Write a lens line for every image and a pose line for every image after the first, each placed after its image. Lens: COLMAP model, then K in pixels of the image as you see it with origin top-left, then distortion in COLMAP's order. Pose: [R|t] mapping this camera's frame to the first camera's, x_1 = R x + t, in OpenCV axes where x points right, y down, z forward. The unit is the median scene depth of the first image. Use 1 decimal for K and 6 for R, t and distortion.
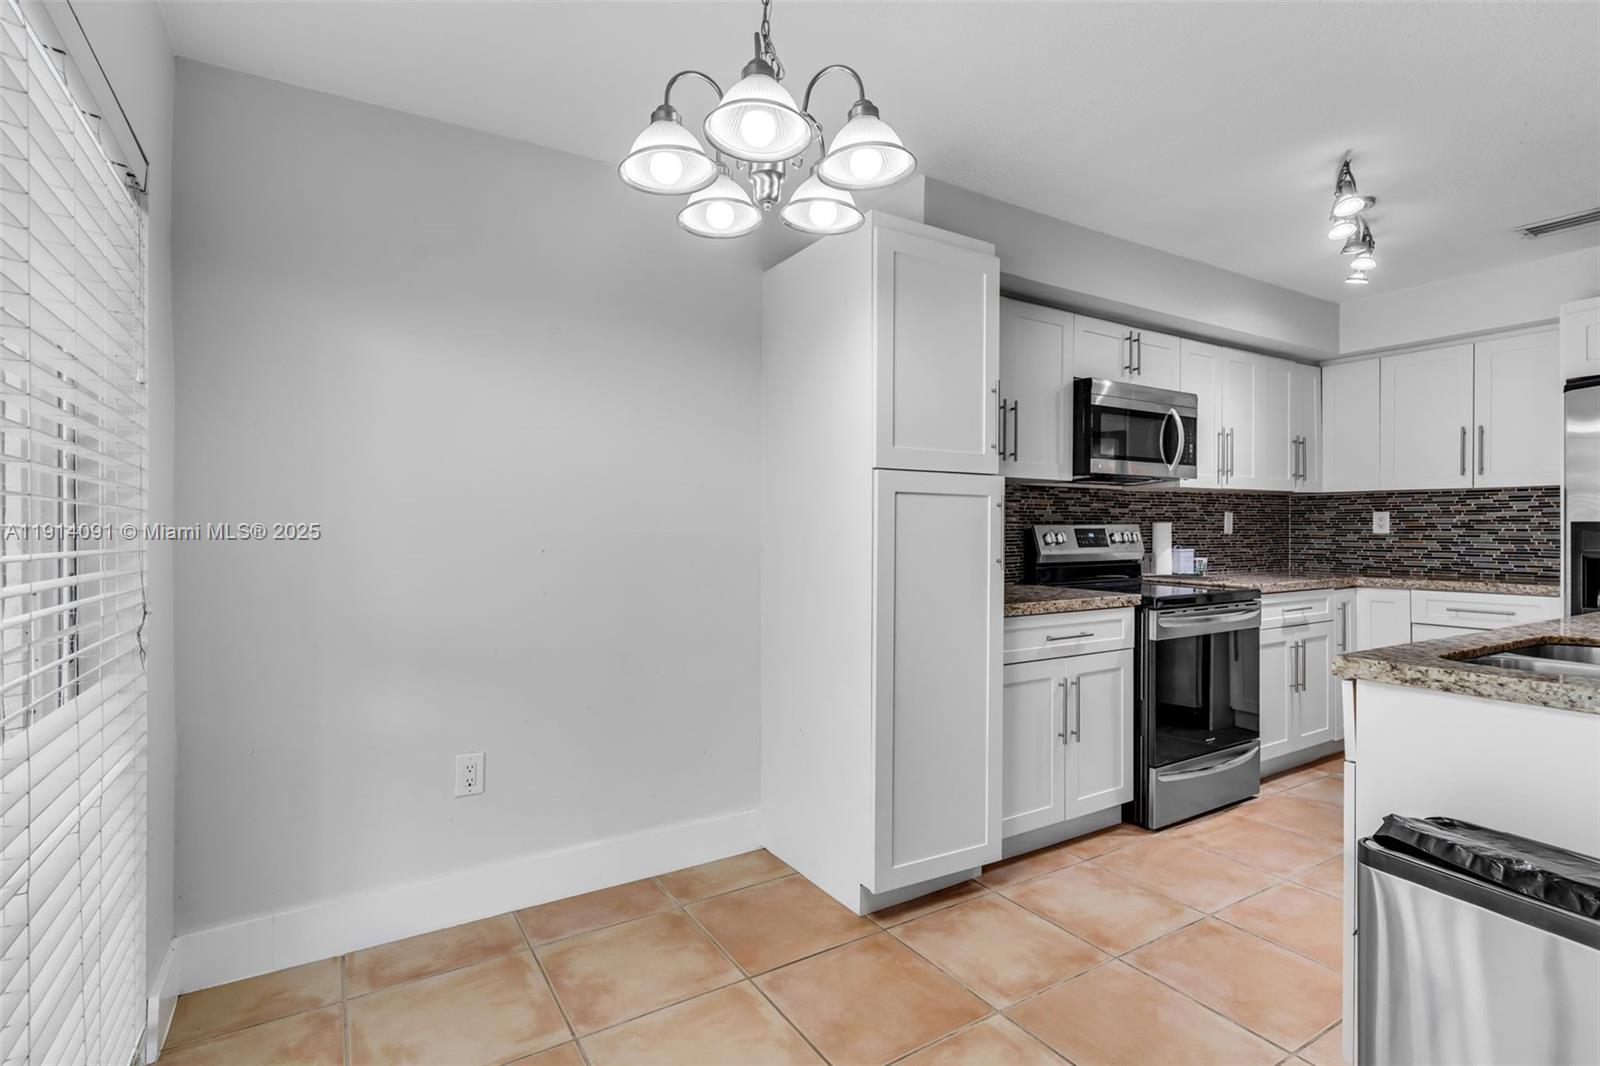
lens RADIAL K [[774.8, 0, 794.7], [0, 774.8, 524.7], [0, 0, 1]] dist [-0.000441, 0.000294]
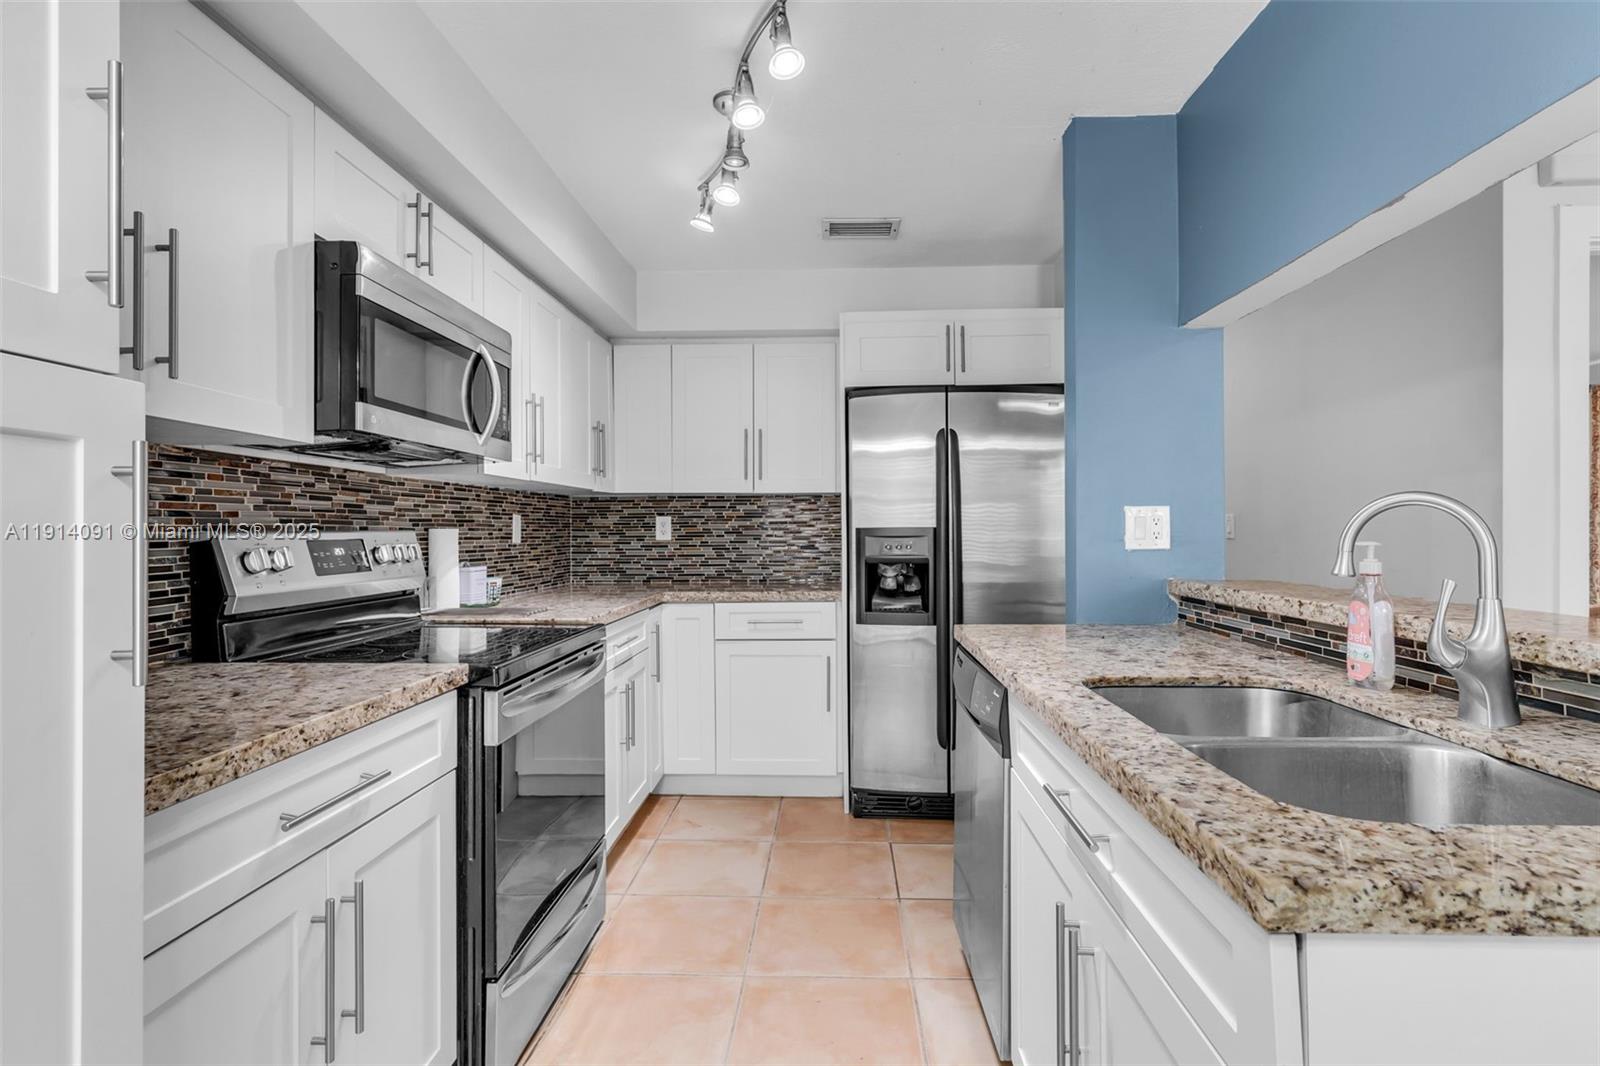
lens RADIAL K [[778.3, 0, 816.0], [0, 778.3, 534.3], [0, 0, 1]] dist [0.002947, -0.000080]
pose [[0.550992, -0.006317, 0.834487, 0.106966], [0.001792, 0.999978, 0.006386, -0.001516], [-0.834509, -0.002023, 0.550991, 0.408366]]
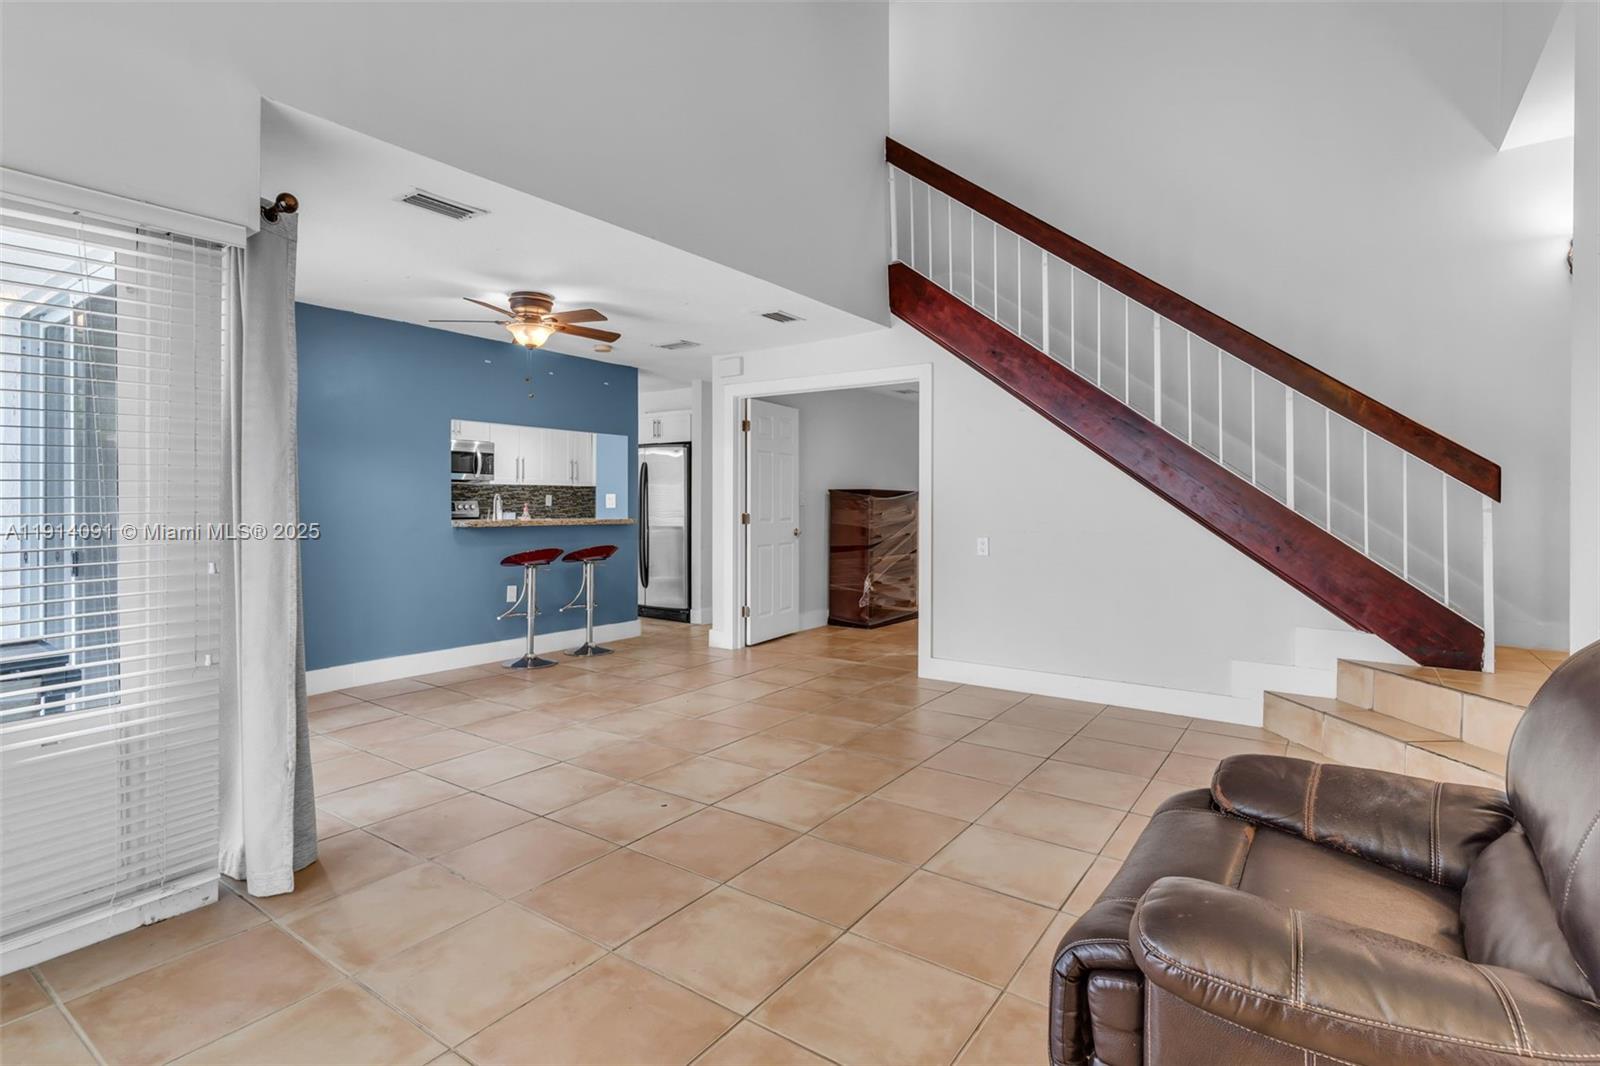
lens RADIAL K [[763.5, 0, 790.8], [0, 763.5, 471.9], [0, 0, 1]] dist [-0.002058, -0.000080]
pose [[0.922295, 0.020337, 0.385951, 0.444660], [-0.005499, 0.999204, -0.039511, -0.001649], [-0.386447, 0.034318, 0.921673, -1.306520]]
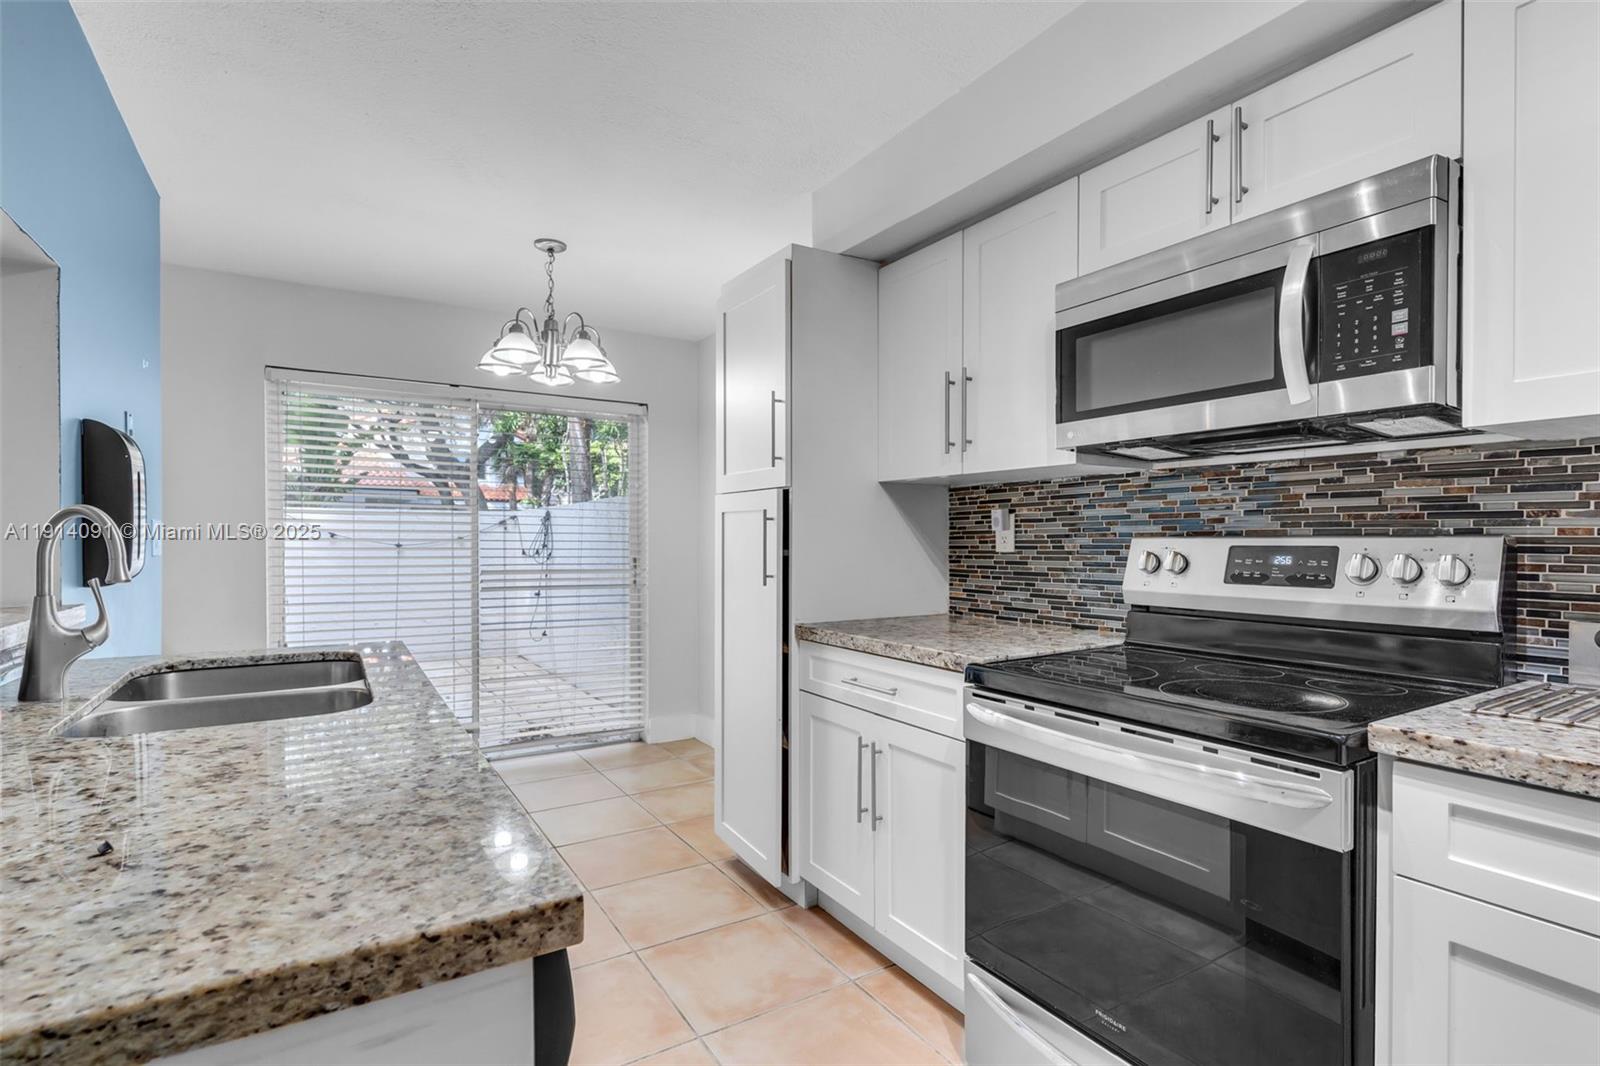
lens RADIAL K [[778.3, 0, 816.0], [0, 778.3, 534.3], [0, 0, 1]] dist [0.002947, -0.000080]
pose [[0.009296, -0.005592, -0.999941, 0.838172], [0.004659, 0.999974, -0.005549, -0.000590], [0.999946, -0.004608, 0.009321, 0.704618]]
